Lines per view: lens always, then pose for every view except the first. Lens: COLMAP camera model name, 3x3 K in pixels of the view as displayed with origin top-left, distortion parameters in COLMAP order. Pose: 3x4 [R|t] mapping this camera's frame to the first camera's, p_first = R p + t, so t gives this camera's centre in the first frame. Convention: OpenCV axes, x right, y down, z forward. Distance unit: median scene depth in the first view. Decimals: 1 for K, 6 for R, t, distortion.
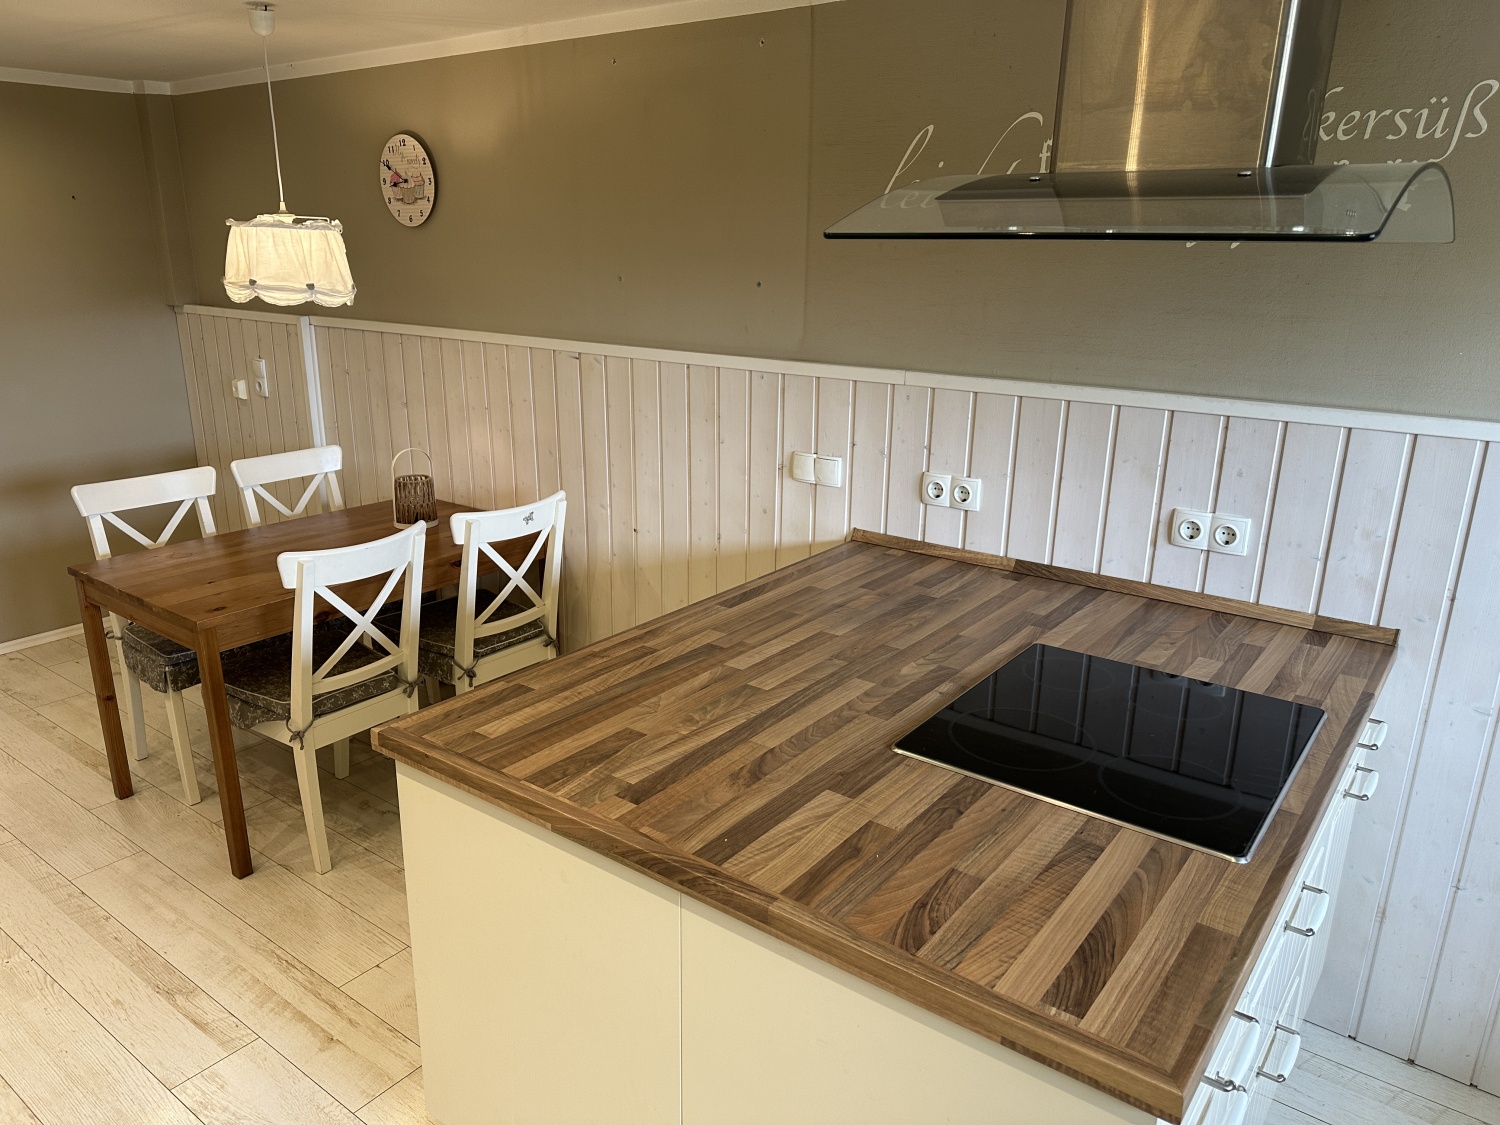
lens RADIAL K [[1069.0, 0, 746.5], [0, 1069.0, 556.1], [0, 0, 1]] dist [0.029855, -0.031232]
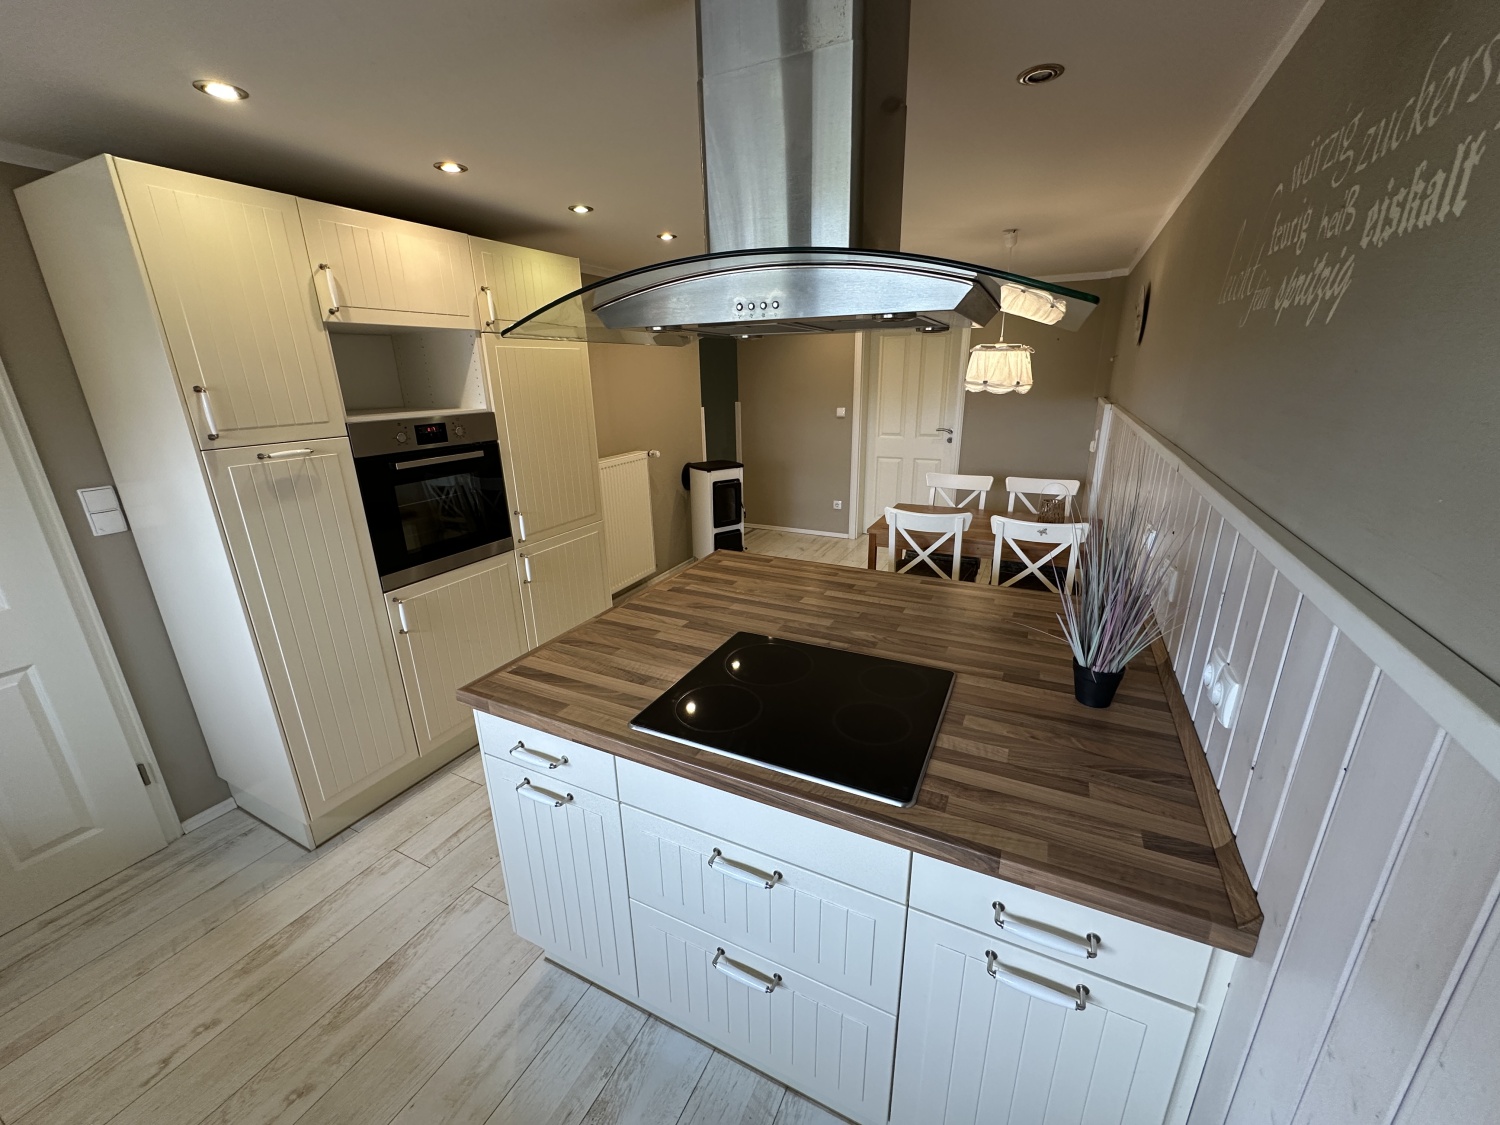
lens RADIAL K [[595.6, 0, 748.7], [0, 595.6, 564.5], [0, 0, 1]] dist [-0.001822, 0.000303]
pose [[0.183584, 0.290902, -0.938975, 0.917498], [-0.255886, 0.936421, 0.240081, -0.151200], [0.949115, 0.196196, 0.246349, 0.647516]]
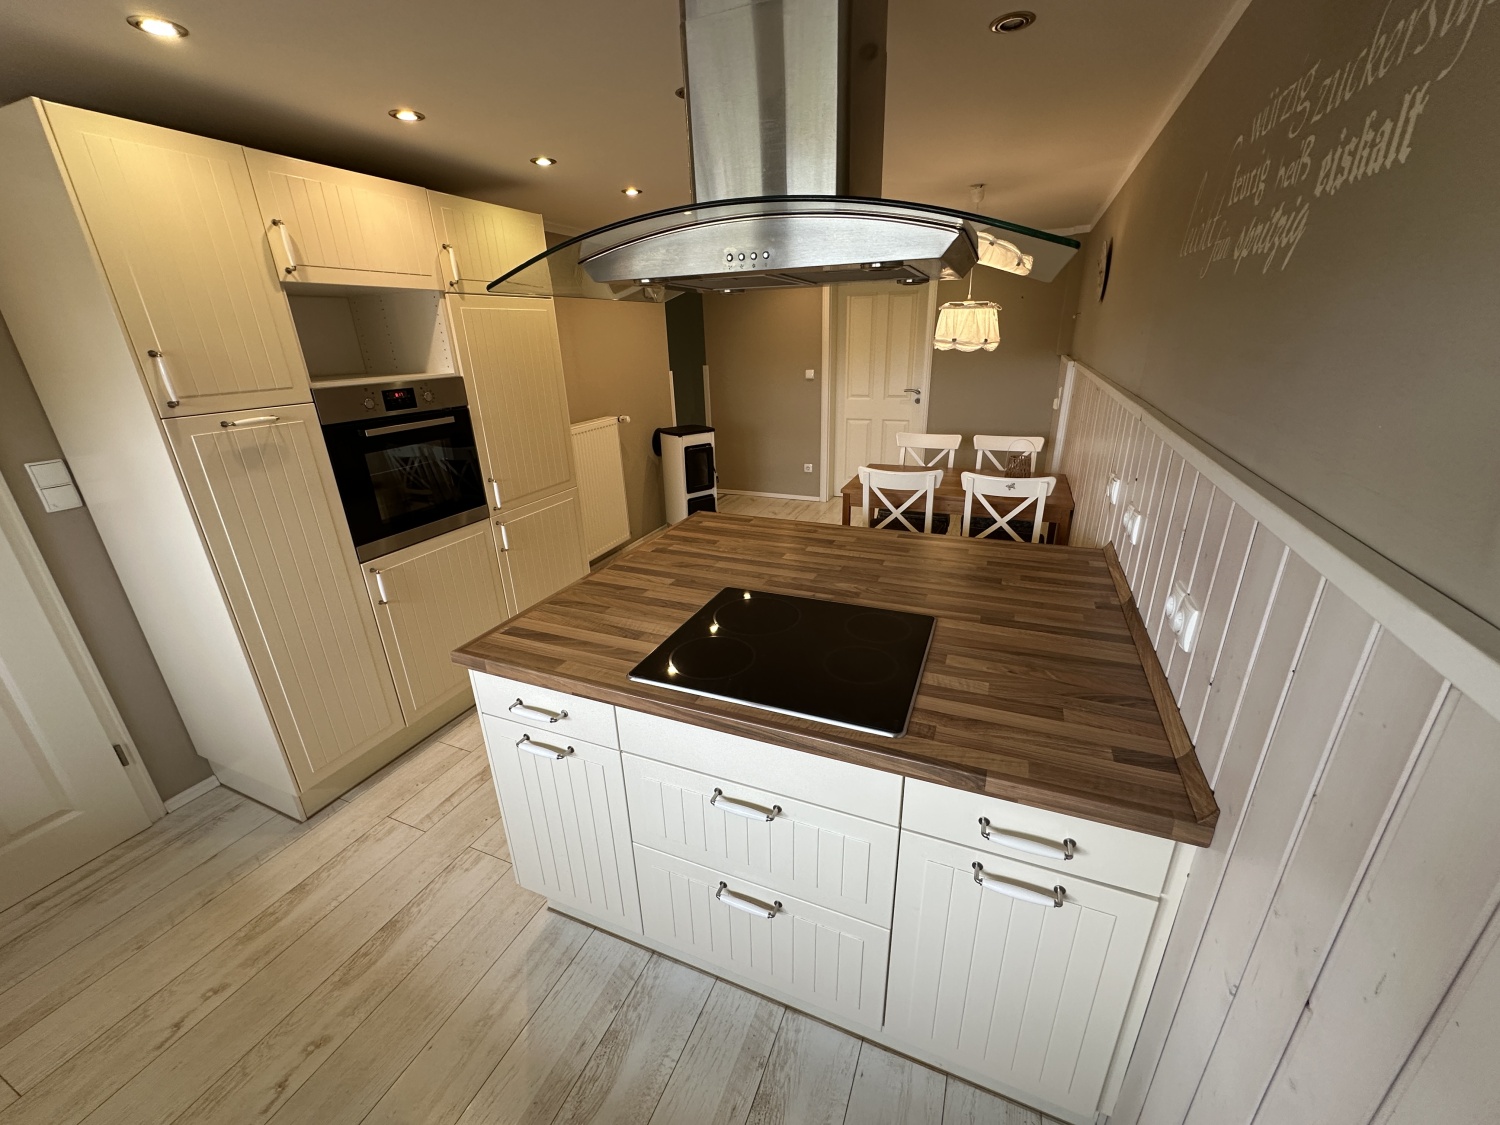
lens RADIAL K [[595.6, 0, 748.3], [0, 595.6, 564.5], [0, 0, 1]] dist [-0.001822, 0.000303]
pose [[0.240477, 0.333611, -0.911523, 0.935589], [-0.241152, 0.930171, 0.276816, -0.133493], [0.940222, 0.153248, 0.304136, 0.622647]]
